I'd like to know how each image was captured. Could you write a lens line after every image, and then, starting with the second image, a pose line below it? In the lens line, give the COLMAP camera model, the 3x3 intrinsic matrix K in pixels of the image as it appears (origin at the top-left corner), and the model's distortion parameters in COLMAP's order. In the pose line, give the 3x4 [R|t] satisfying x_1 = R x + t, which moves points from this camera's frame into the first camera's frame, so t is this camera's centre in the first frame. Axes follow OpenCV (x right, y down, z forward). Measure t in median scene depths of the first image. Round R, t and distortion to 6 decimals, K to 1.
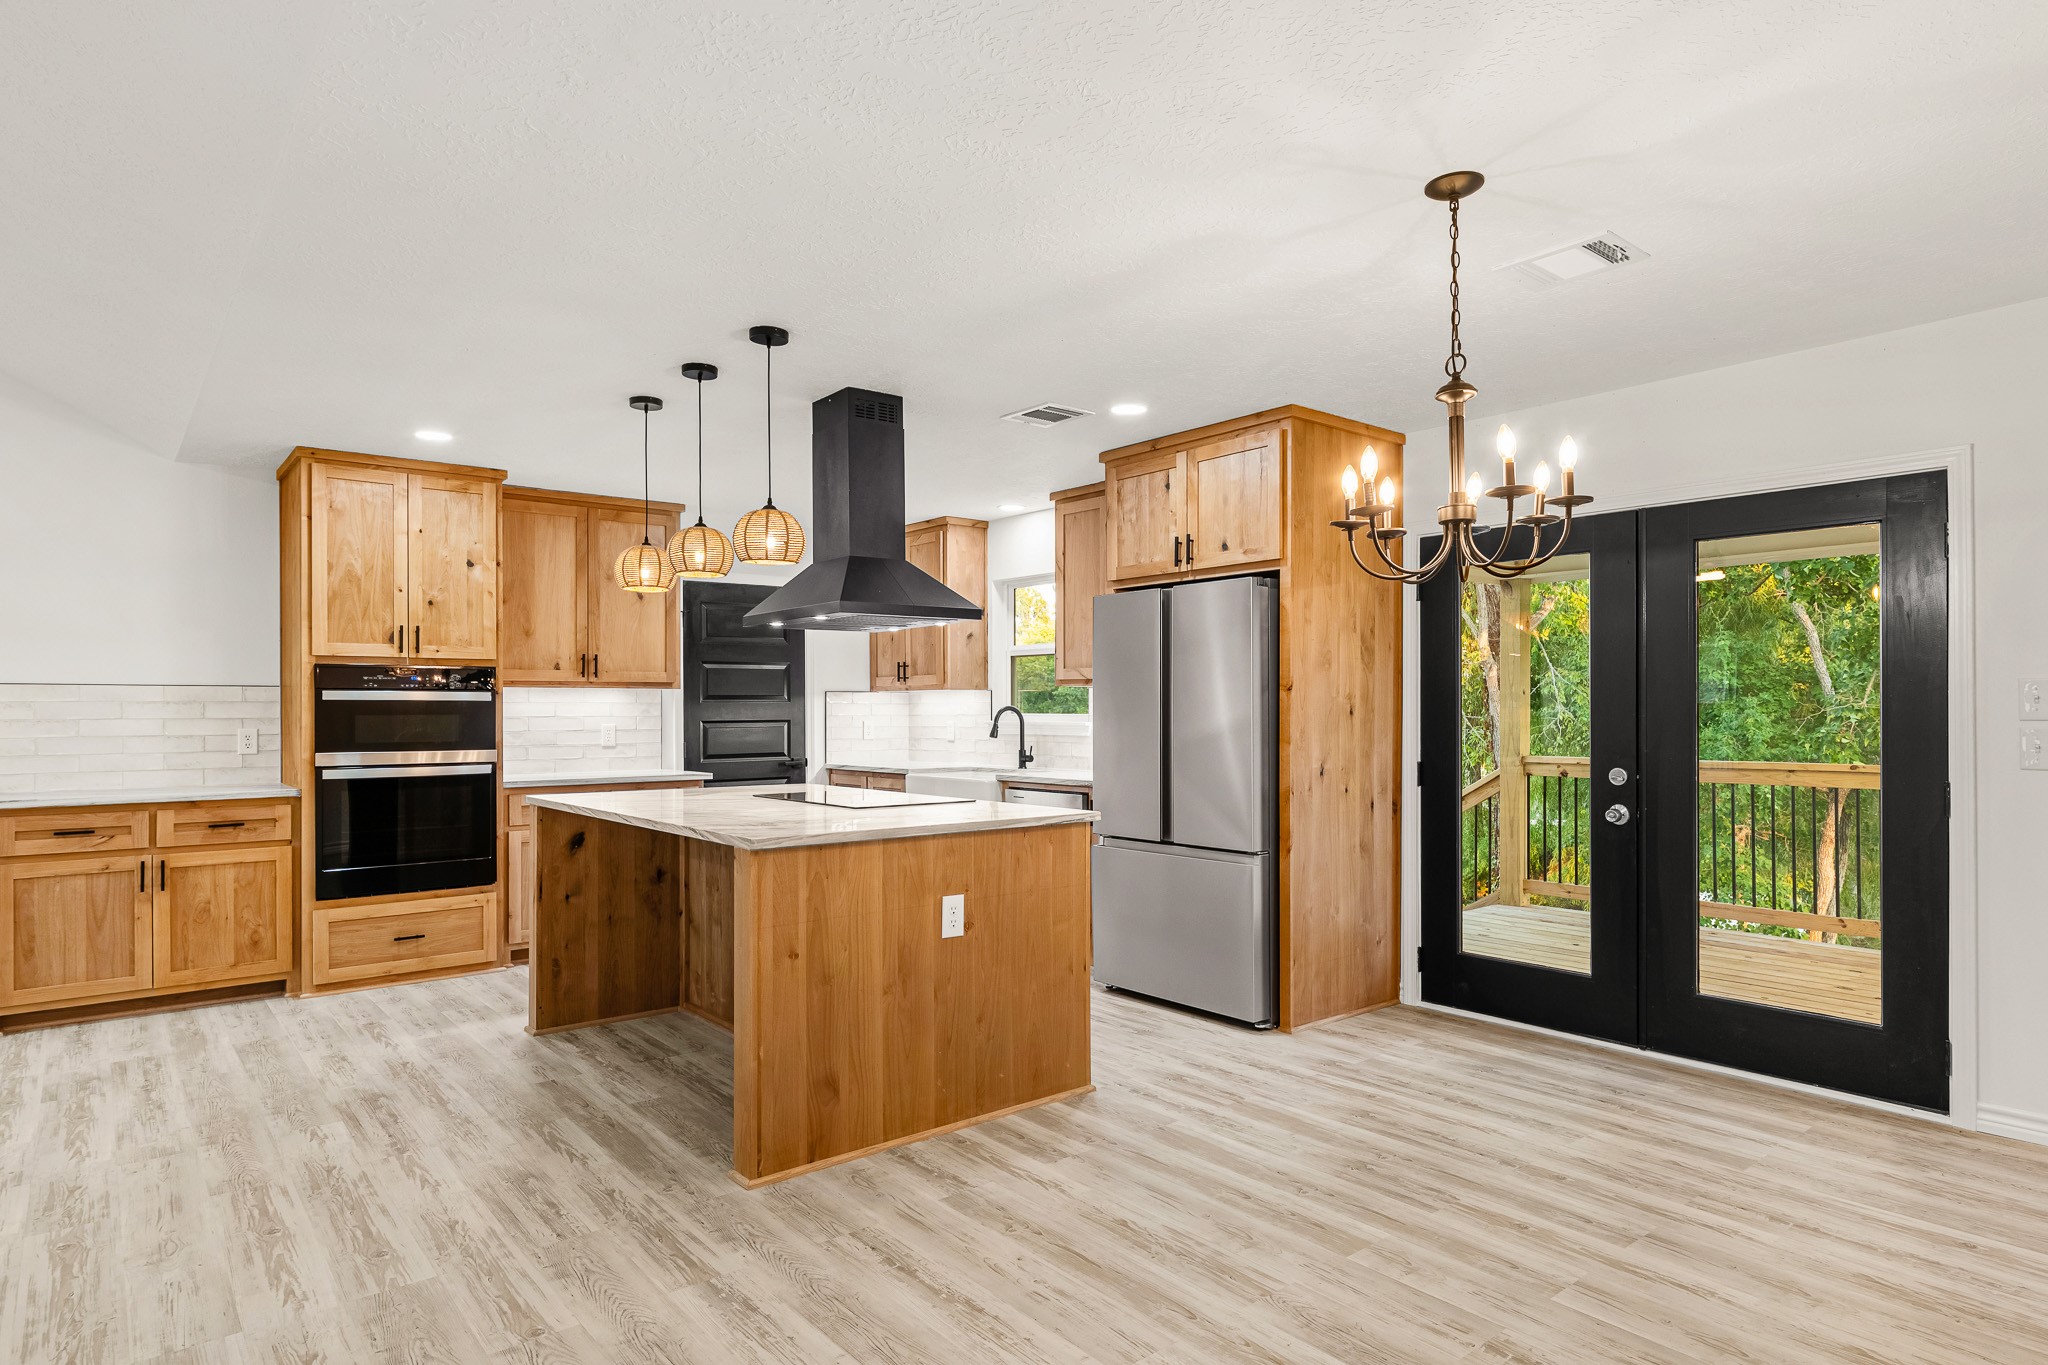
lens RADIAL K [[1176.3, 0, 1024.0], [0, 1176.3, 712.3], [0, 0, 1]] dist [0.002721, 0.001000]
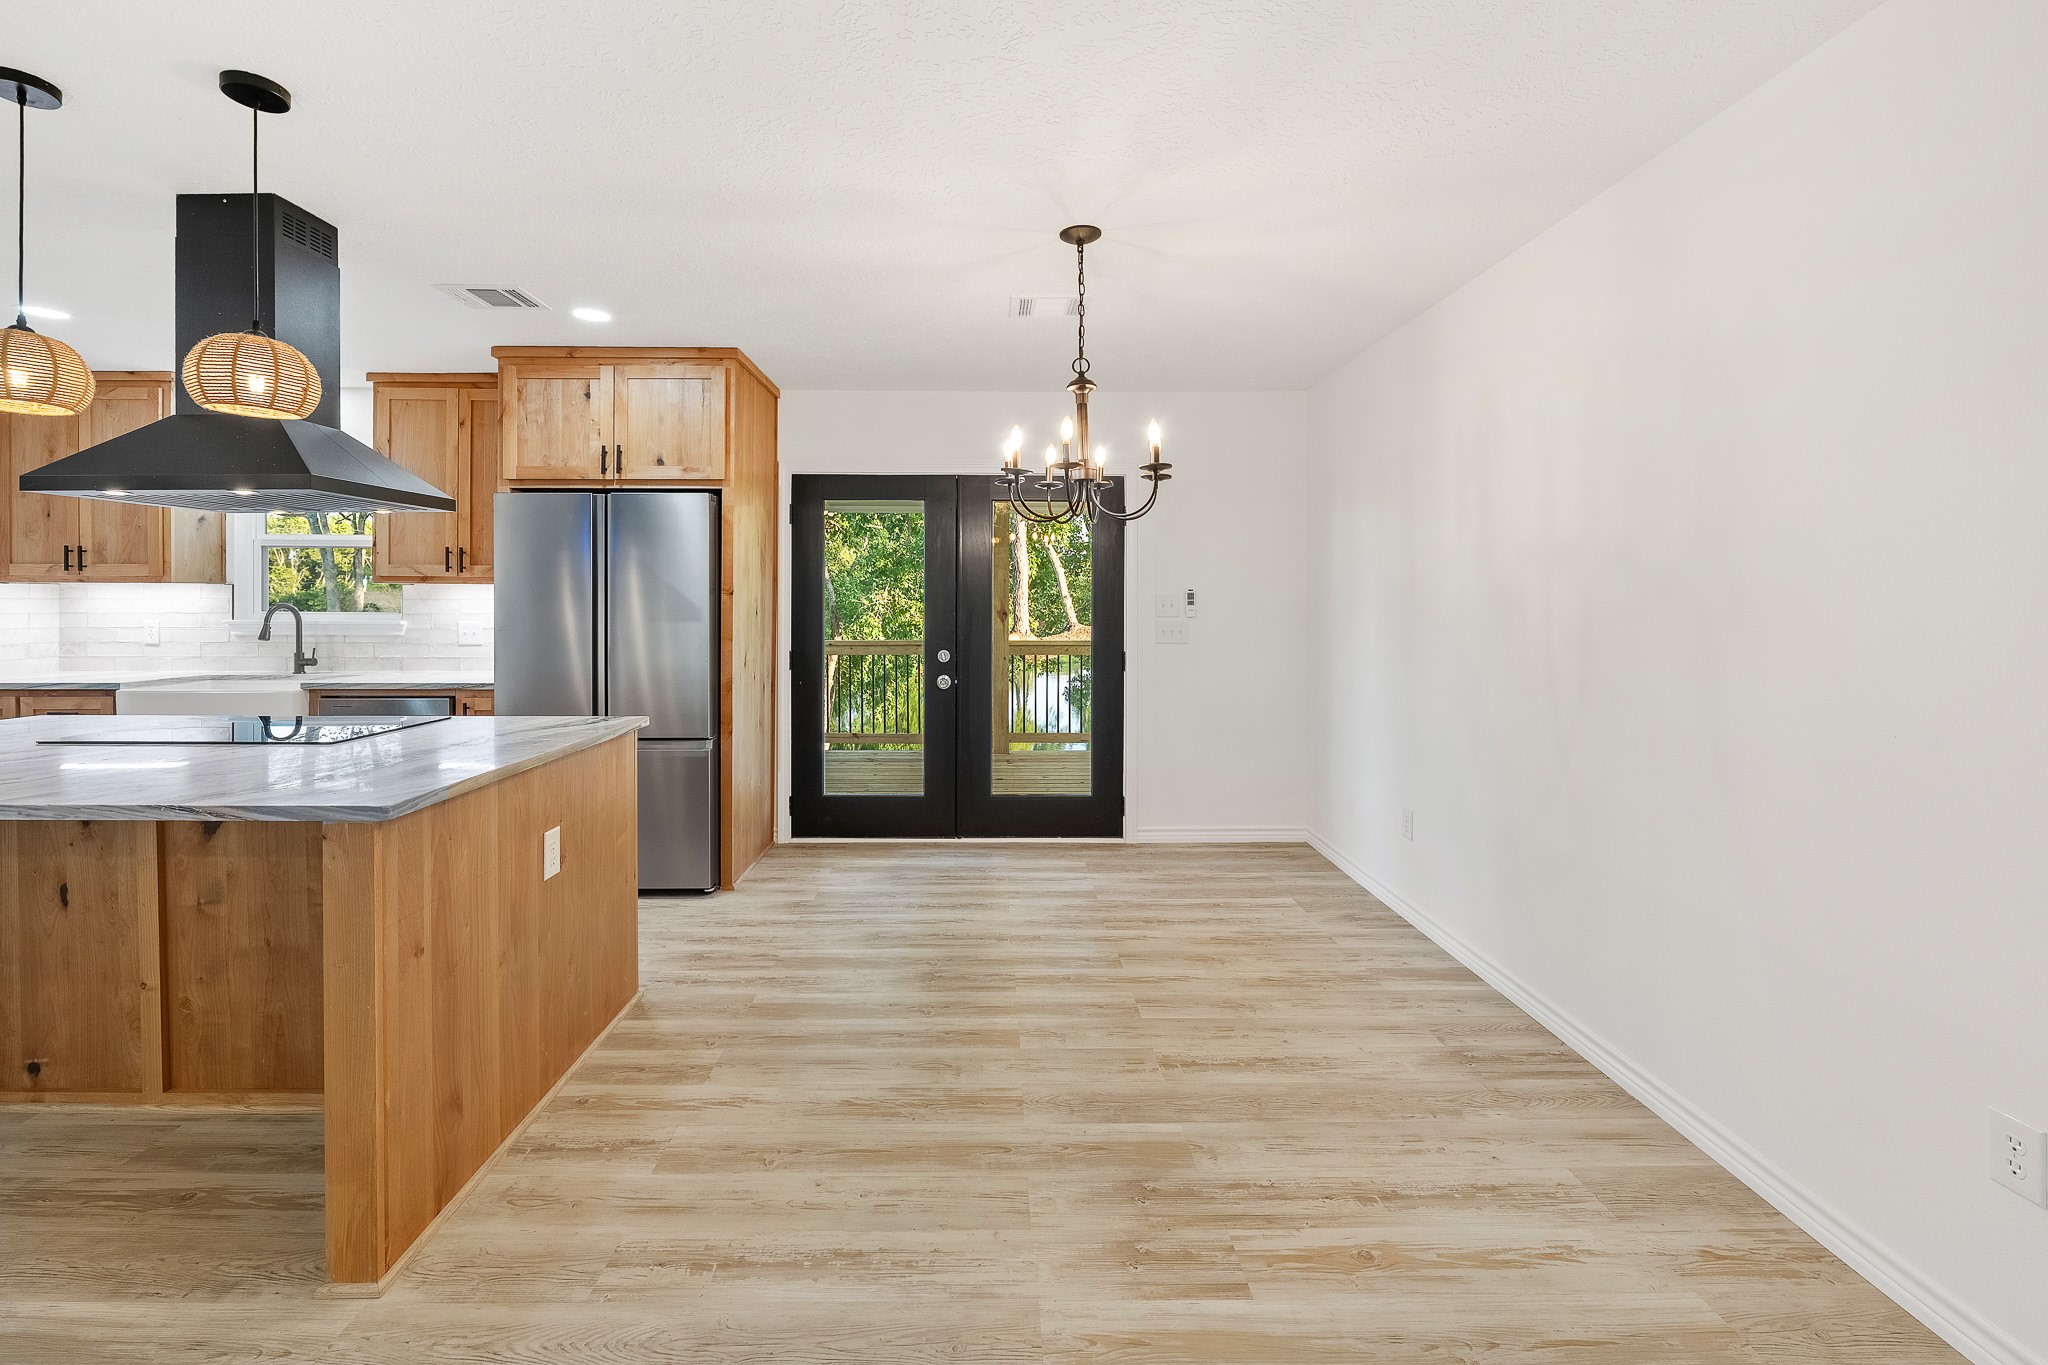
lens RADIAL K [[866.2, 0, 1018.3], [0, 866.2, 607.3], [0, 0, 1]] dist [-0.008429, -0.000155]
pose [[0.611226, -0.001718, 0.791454, -0.276335], [-0.003221, 0.999984, 0.004658, -0.010798], [-0.791449, -0.005397, 0.611211, 0.256365]]
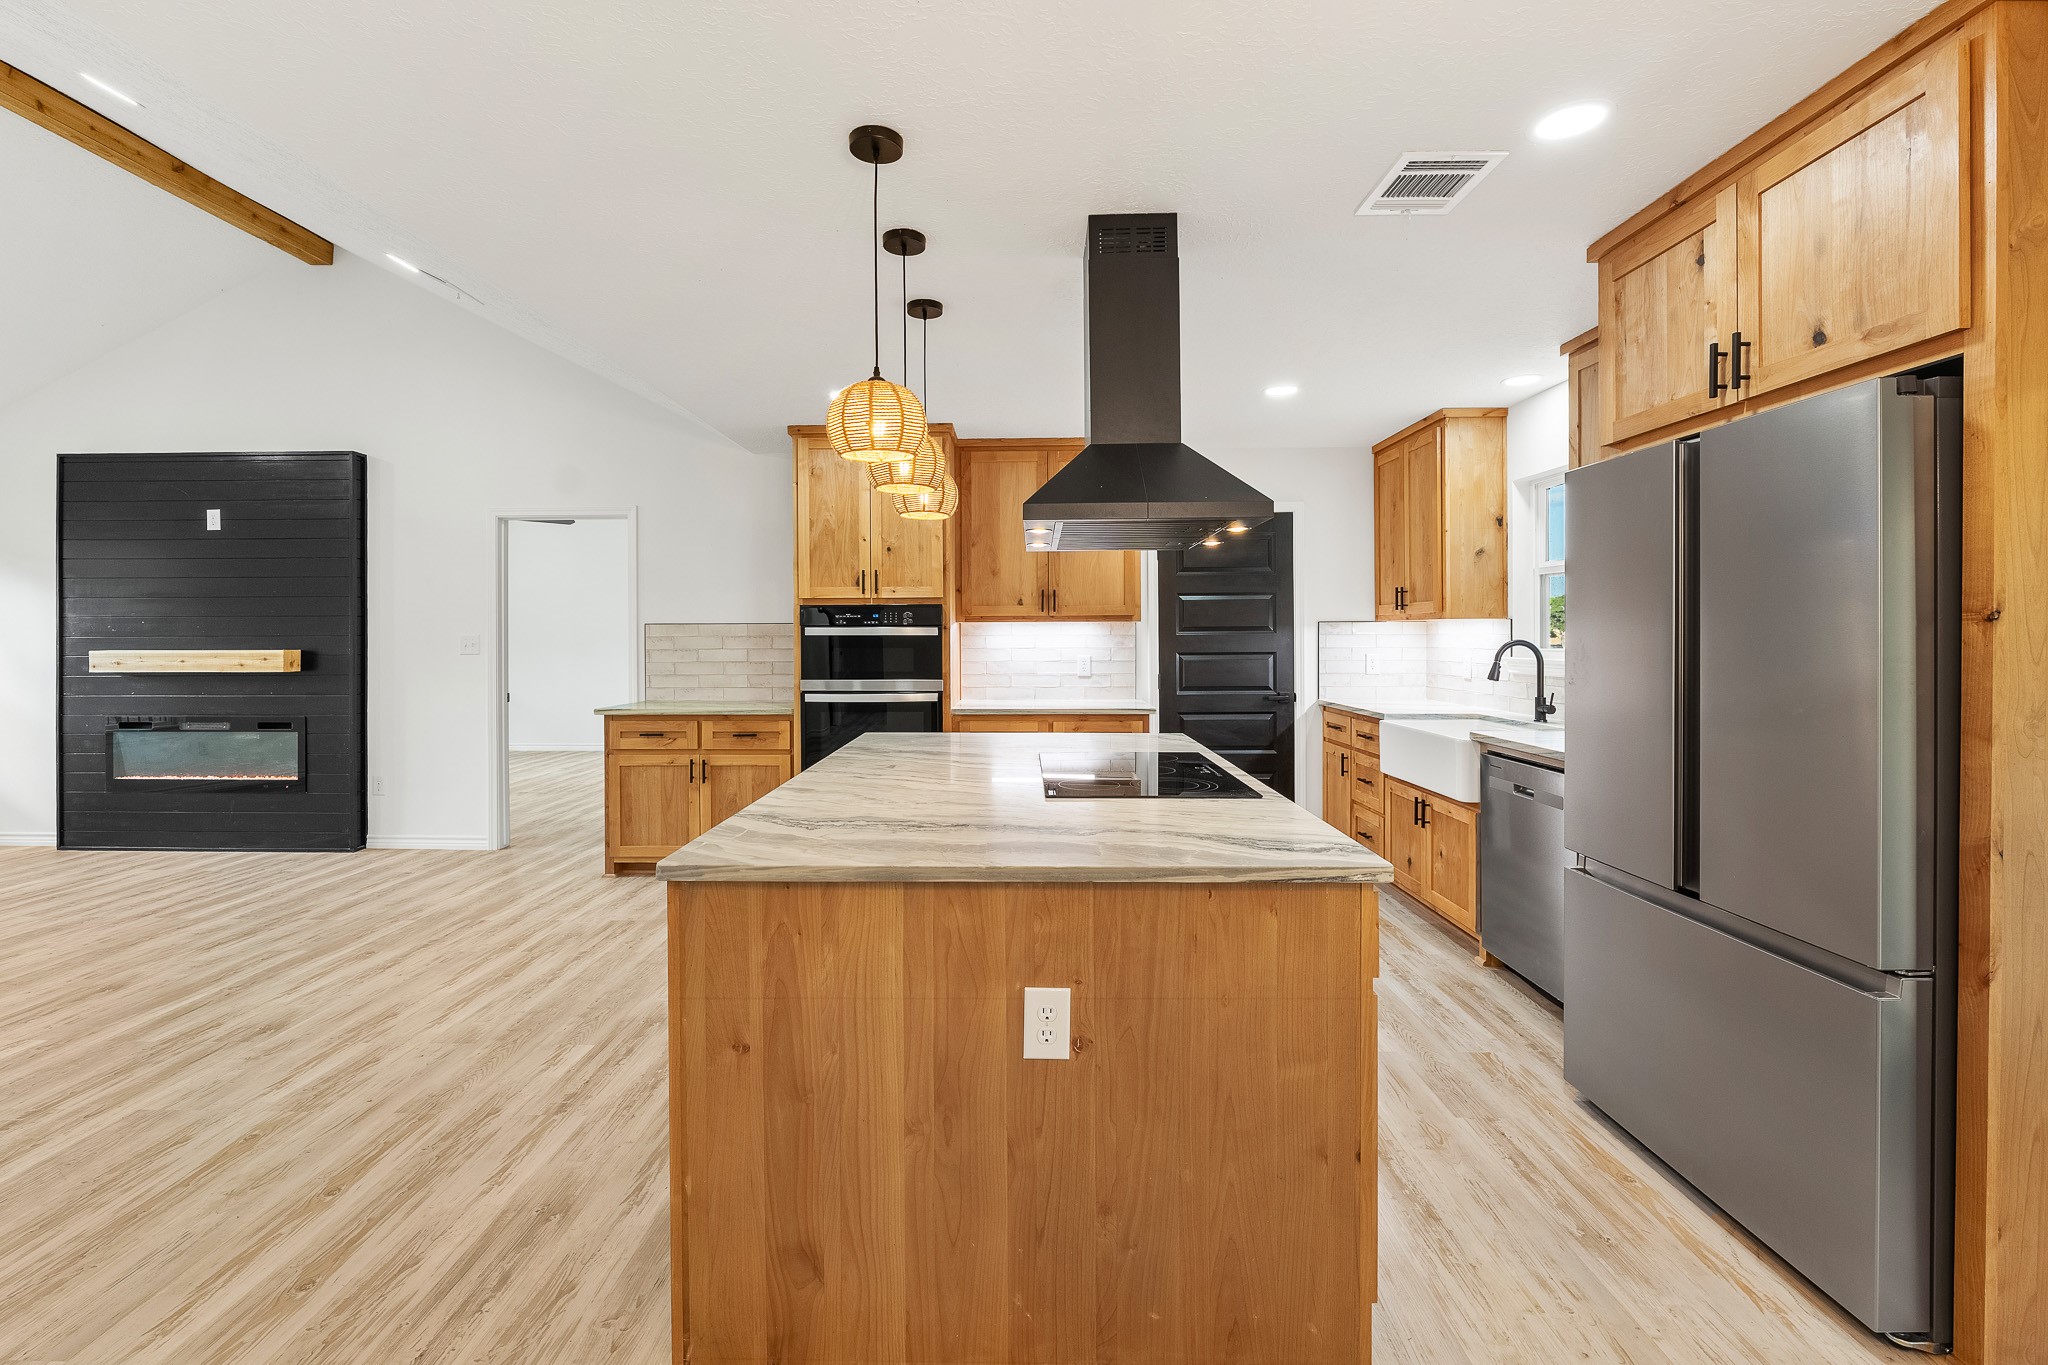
lens RADIAL K [[881.4, 0, 1001.2], [0, 881.4, 640.1], [0, 0, 1]] dist [-0.010552, 0.000488]
pose [[0.757209, 0.004916, -0.653154, 0.157857], [0.000277, 0.999969, 0.007848, -0.014338], [0.653172, -0.006123, 0.757184, 0.509622]]
